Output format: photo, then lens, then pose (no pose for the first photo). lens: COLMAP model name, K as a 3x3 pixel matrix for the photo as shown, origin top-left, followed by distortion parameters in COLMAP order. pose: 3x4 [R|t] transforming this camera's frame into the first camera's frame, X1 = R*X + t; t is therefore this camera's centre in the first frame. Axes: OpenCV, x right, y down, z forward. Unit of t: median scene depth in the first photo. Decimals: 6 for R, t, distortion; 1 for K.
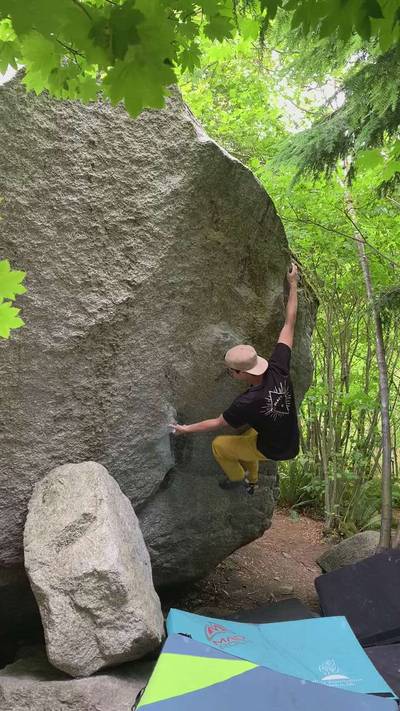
lens RADIAL K [[573.1, 0, 200.8], [0, 573.1, 352.2], [0, 0, 1]] dist [0.111792, -0.364277]
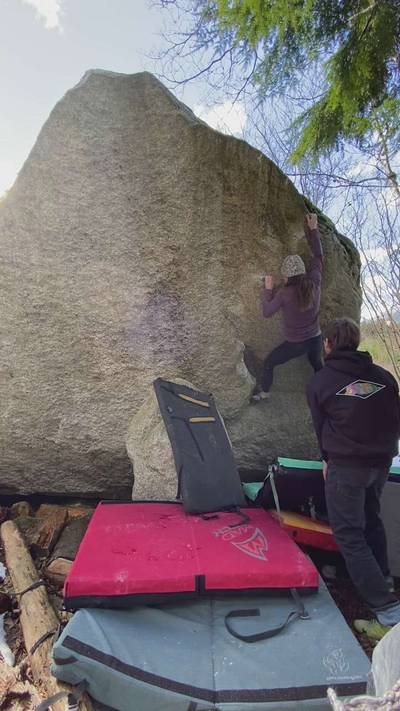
lens RADIAL K [[307.2, 0, 200.0], [0, 307.2, 355.5], [0, 0, 1]] dist [0.026929, -0.034172]
pose [[0.876939, -0.130440, -0.462562, 0.262823], [0.115650, 0.991456, -0.060332, 0.204062], [0.466479, -0.000588, 0.884532, 0.341646]]
